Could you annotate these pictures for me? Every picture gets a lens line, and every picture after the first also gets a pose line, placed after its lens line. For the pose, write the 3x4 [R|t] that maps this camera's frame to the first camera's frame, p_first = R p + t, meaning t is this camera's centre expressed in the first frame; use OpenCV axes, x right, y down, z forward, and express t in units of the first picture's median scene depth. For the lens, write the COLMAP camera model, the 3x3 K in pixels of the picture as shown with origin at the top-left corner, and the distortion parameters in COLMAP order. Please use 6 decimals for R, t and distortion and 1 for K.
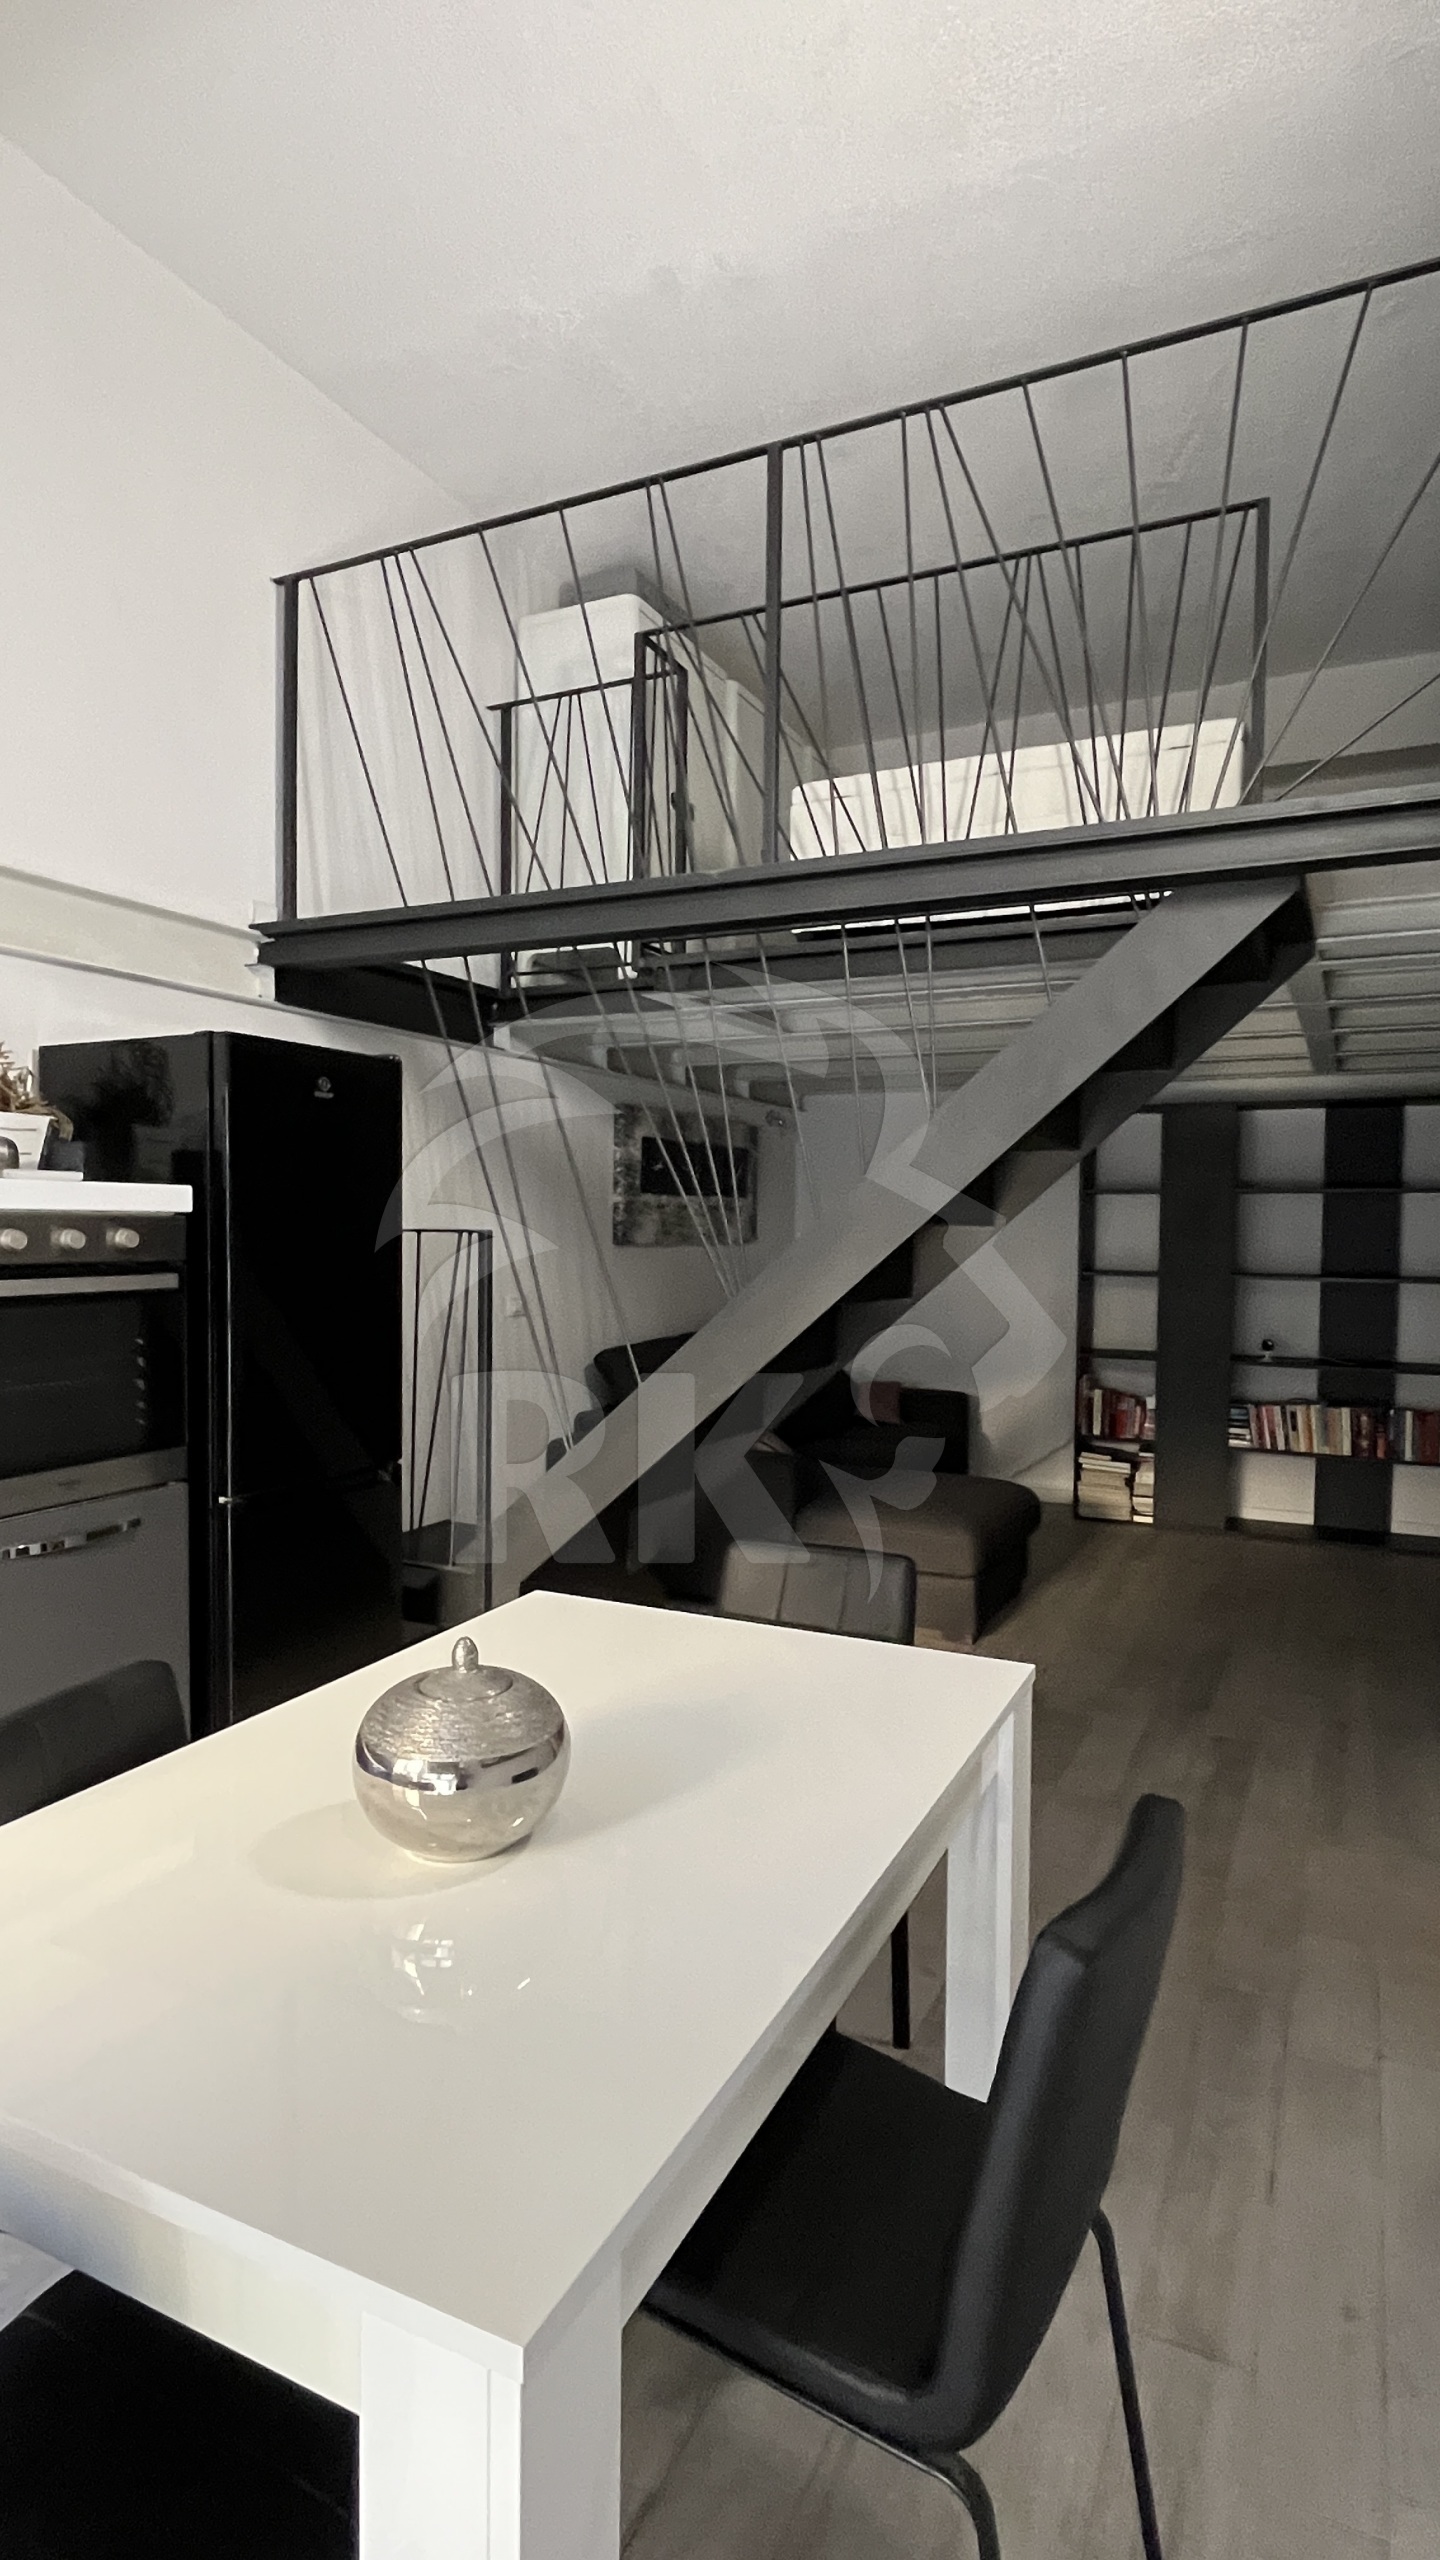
lens RADIAL K [[1319.6, 0, 720.0], [0, 1319.6, 1280.0], [0, 0, 1]] dist [-0.005799, -0.000305]
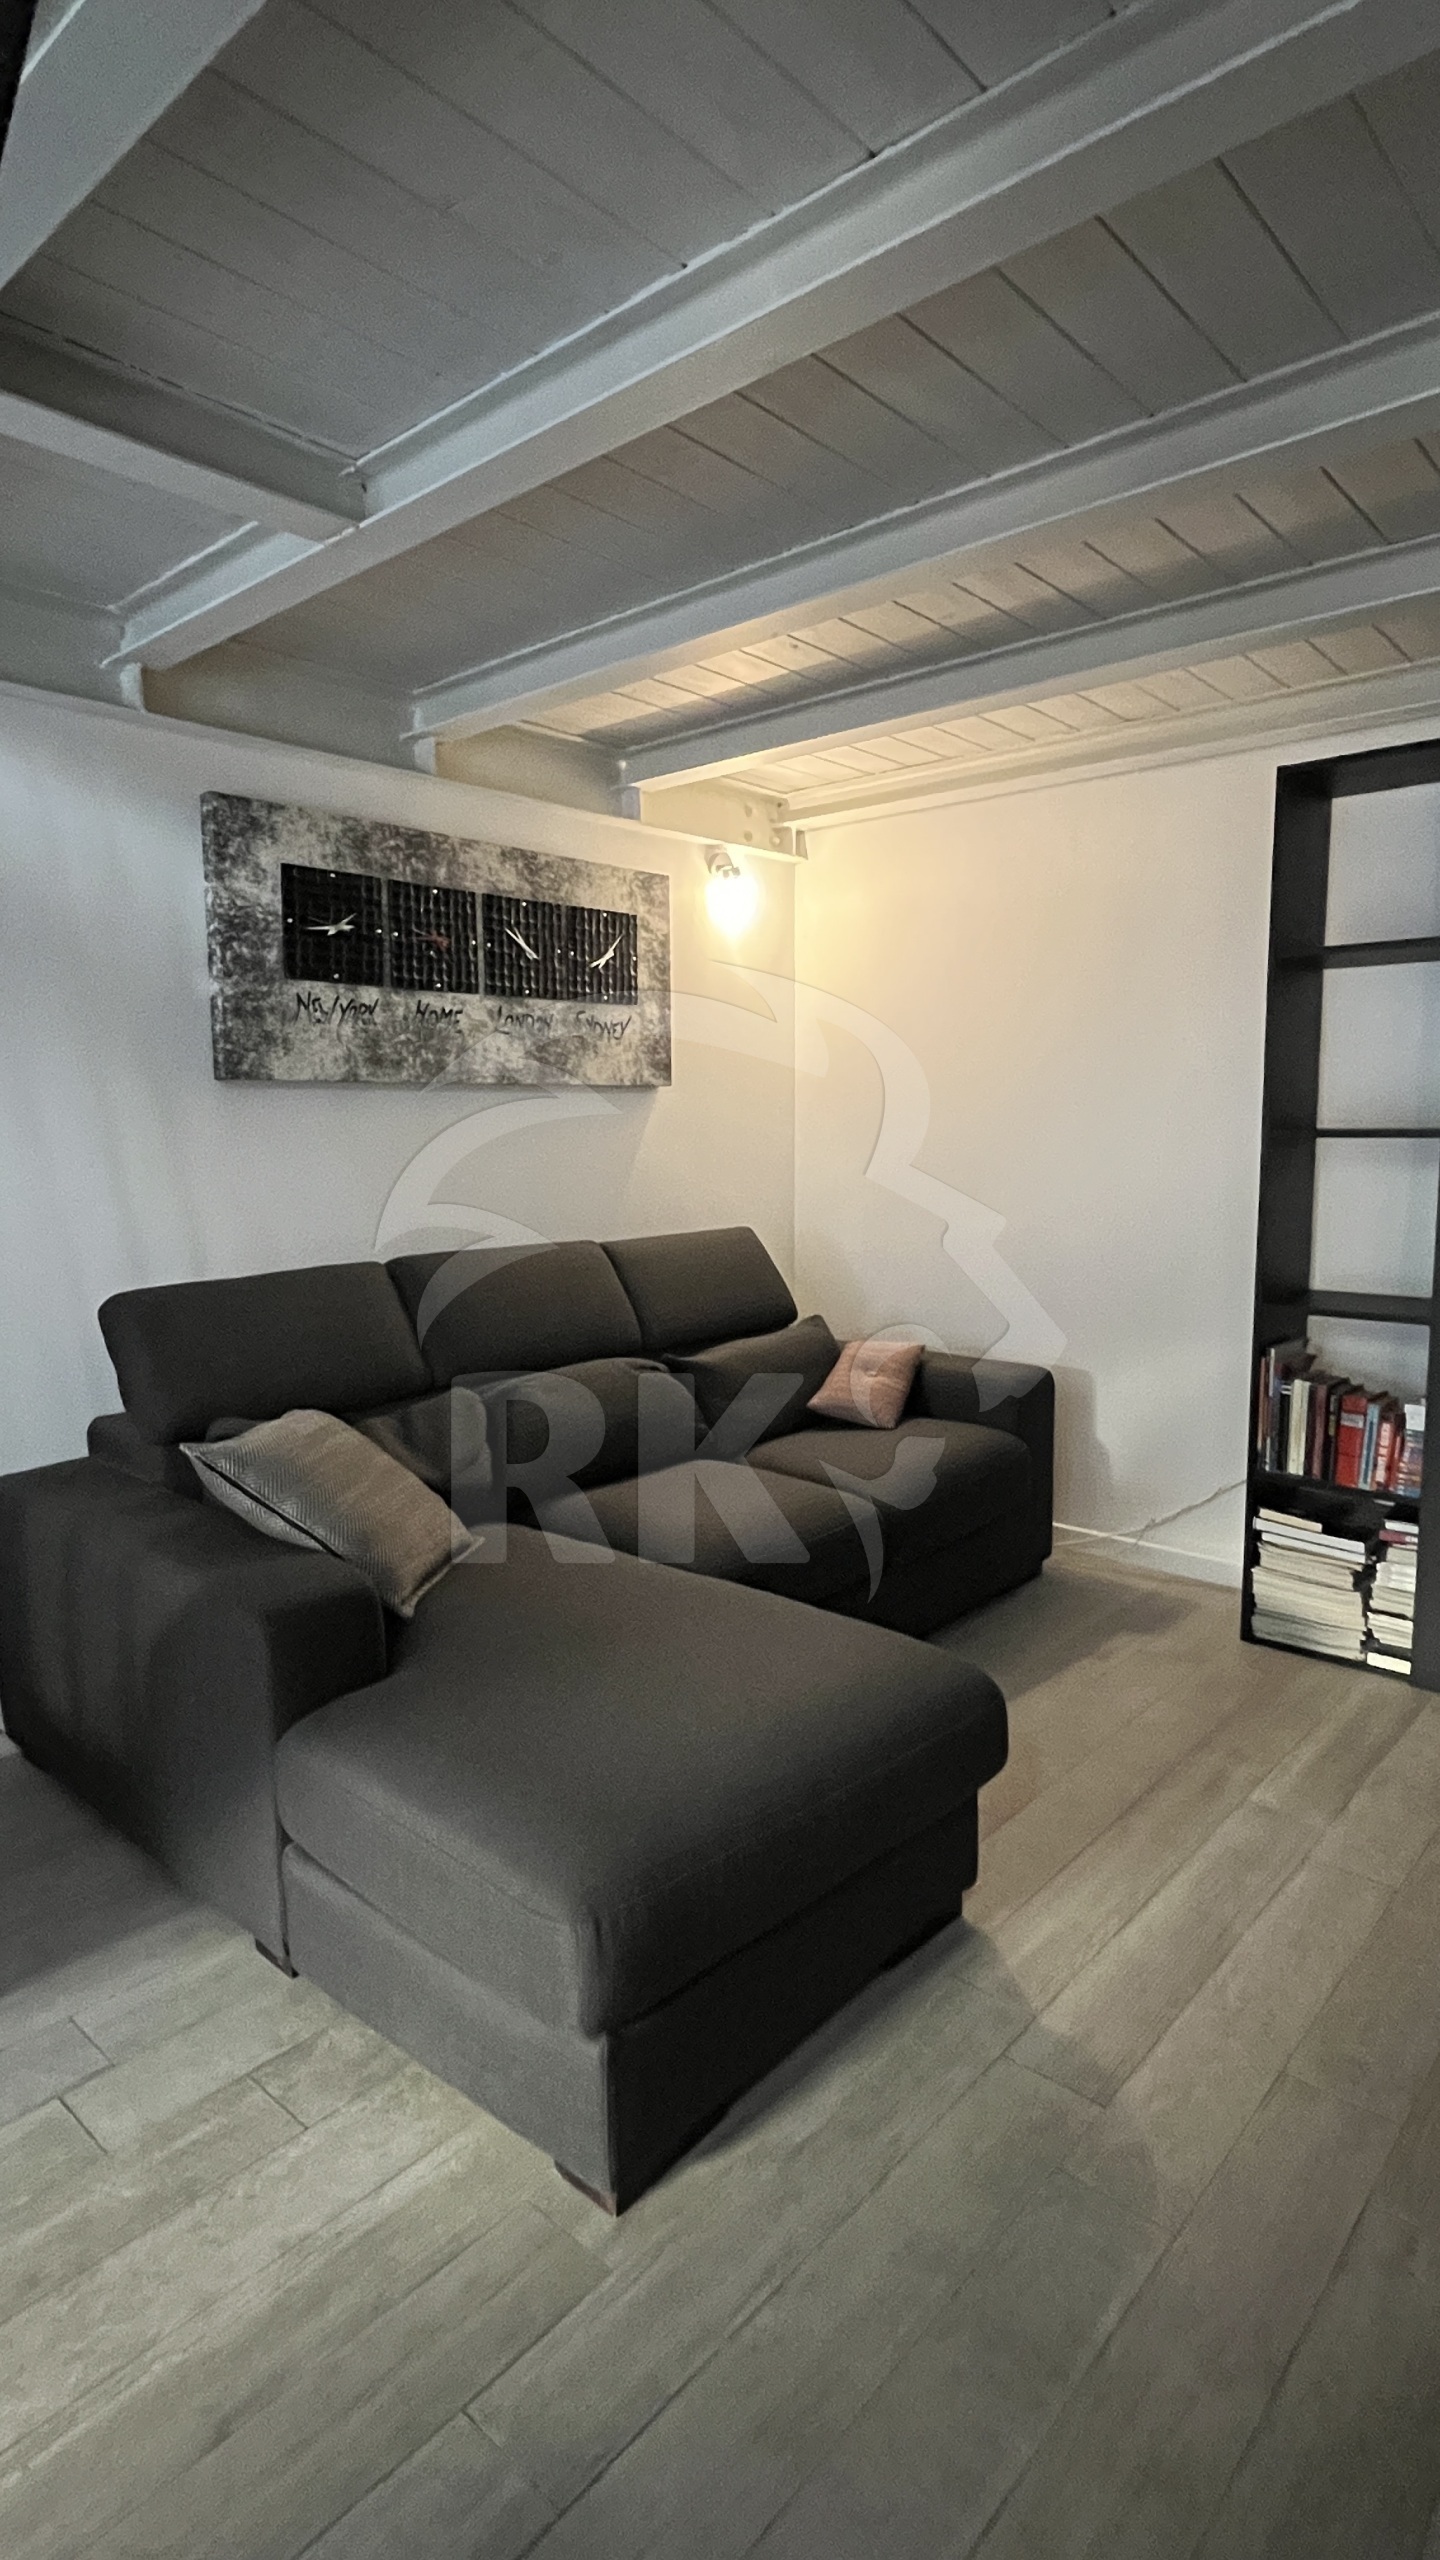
lens RADIAL K [[1319.6, 0, 720.0], [0, 1319.6, 1280.0], [0, 0, 1]] dist [-0.005799, -0.000305]
pose [[0.962182, 0.017550, -0.271842, 0.217056], [0.003790, 0.996964, 0.077775, 0.009627], [0.272381, -0.075864, 0.959194, 0.499419]]
